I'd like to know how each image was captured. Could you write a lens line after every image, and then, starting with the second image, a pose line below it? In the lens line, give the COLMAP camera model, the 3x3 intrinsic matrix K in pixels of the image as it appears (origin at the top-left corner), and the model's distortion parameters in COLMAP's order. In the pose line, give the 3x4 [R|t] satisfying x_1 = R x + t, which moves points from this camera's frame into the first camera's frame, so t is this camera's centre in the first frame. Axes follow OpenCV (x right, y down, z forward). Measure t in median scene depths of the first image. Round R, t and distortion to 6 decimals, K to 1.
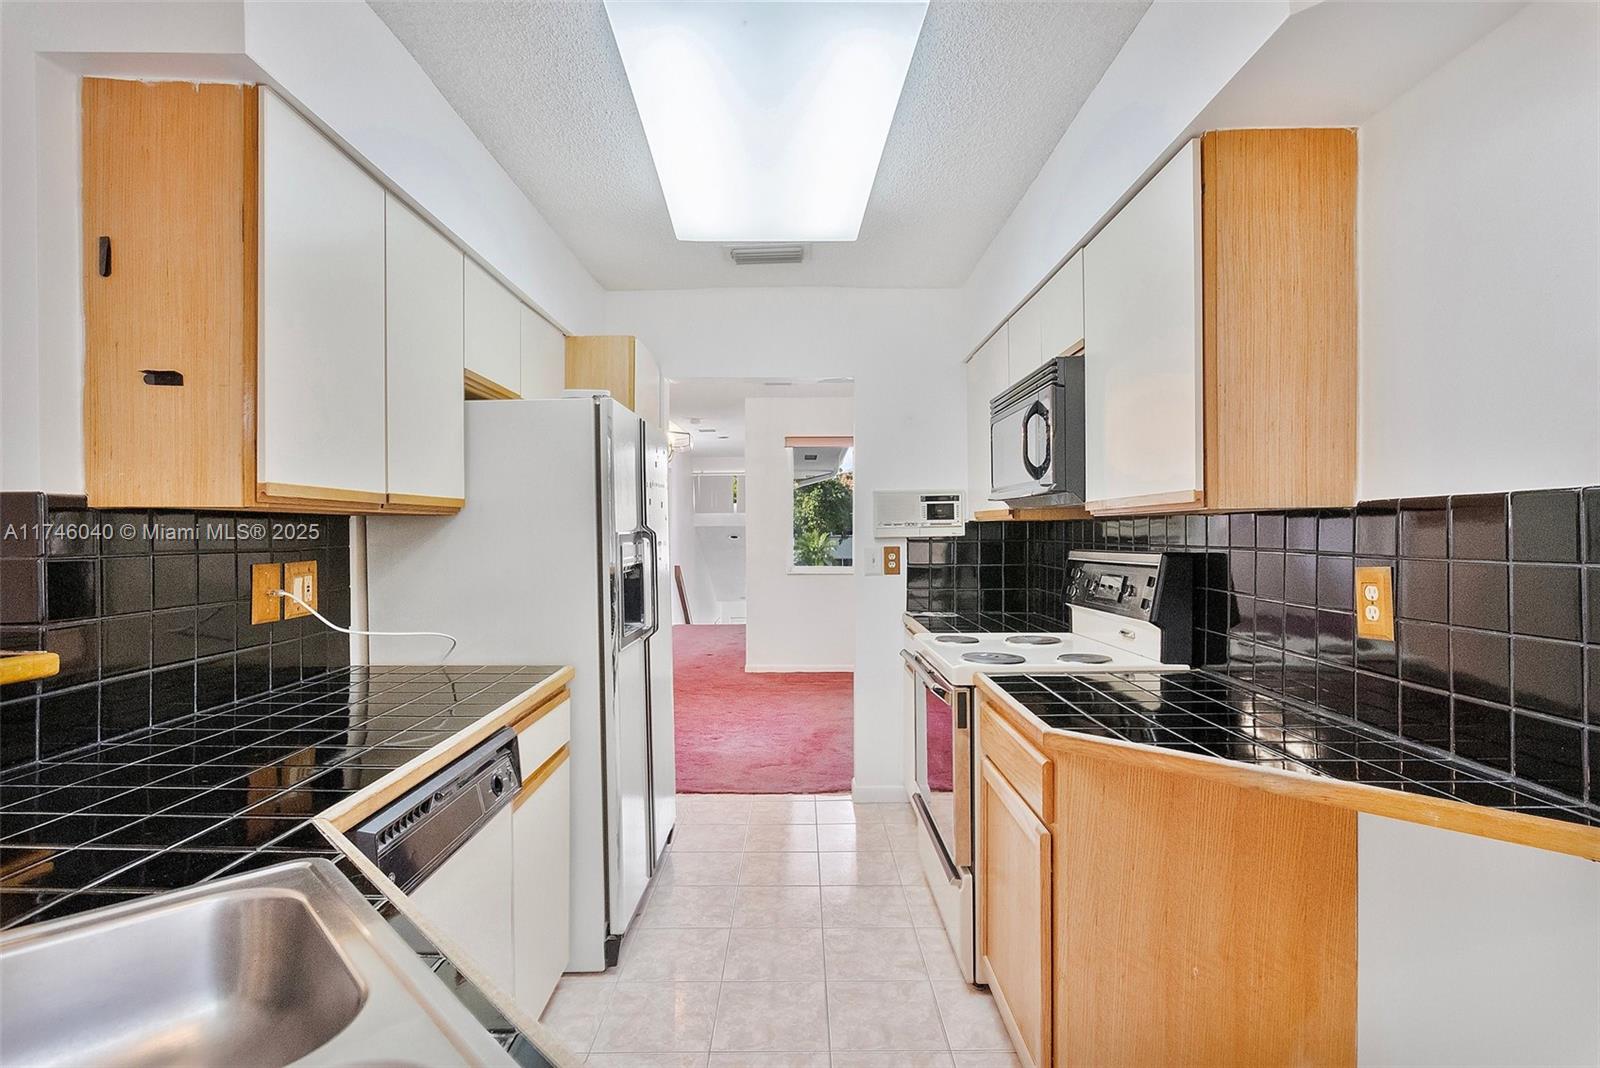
lens RADIAL K [[761.8, 0, 800.0], [0, 761.8, 534.0], [0, 0, 1]] dist [-0.000924, -0.000602]
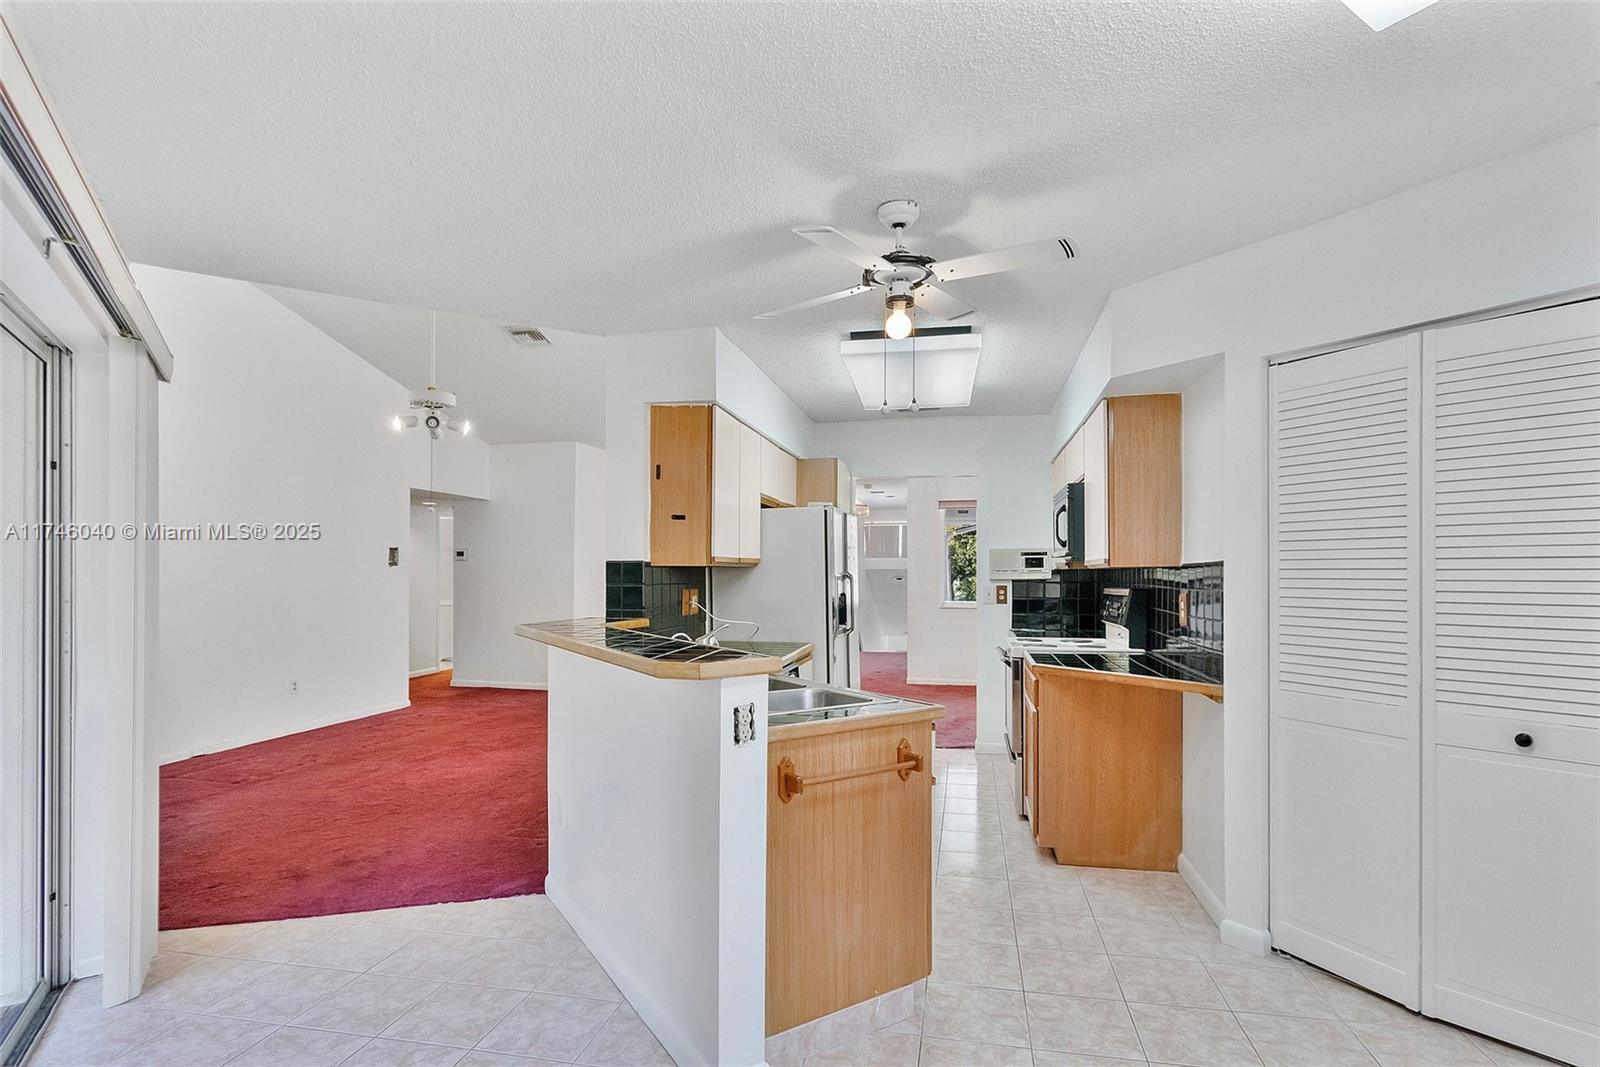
lens RADIAL K [[798.1, 0, 797.5], [0, 798.1, 573.8], [0, 0, 1]] dist [0.014301, -0.000090]
pose [[0.976821, 0.004446, -0.214011, 0.098732], [-0.005026, 0.999985, -0.002167, -0.001979], [0.213998, 0.003193, 0.976829, -0.996016]]
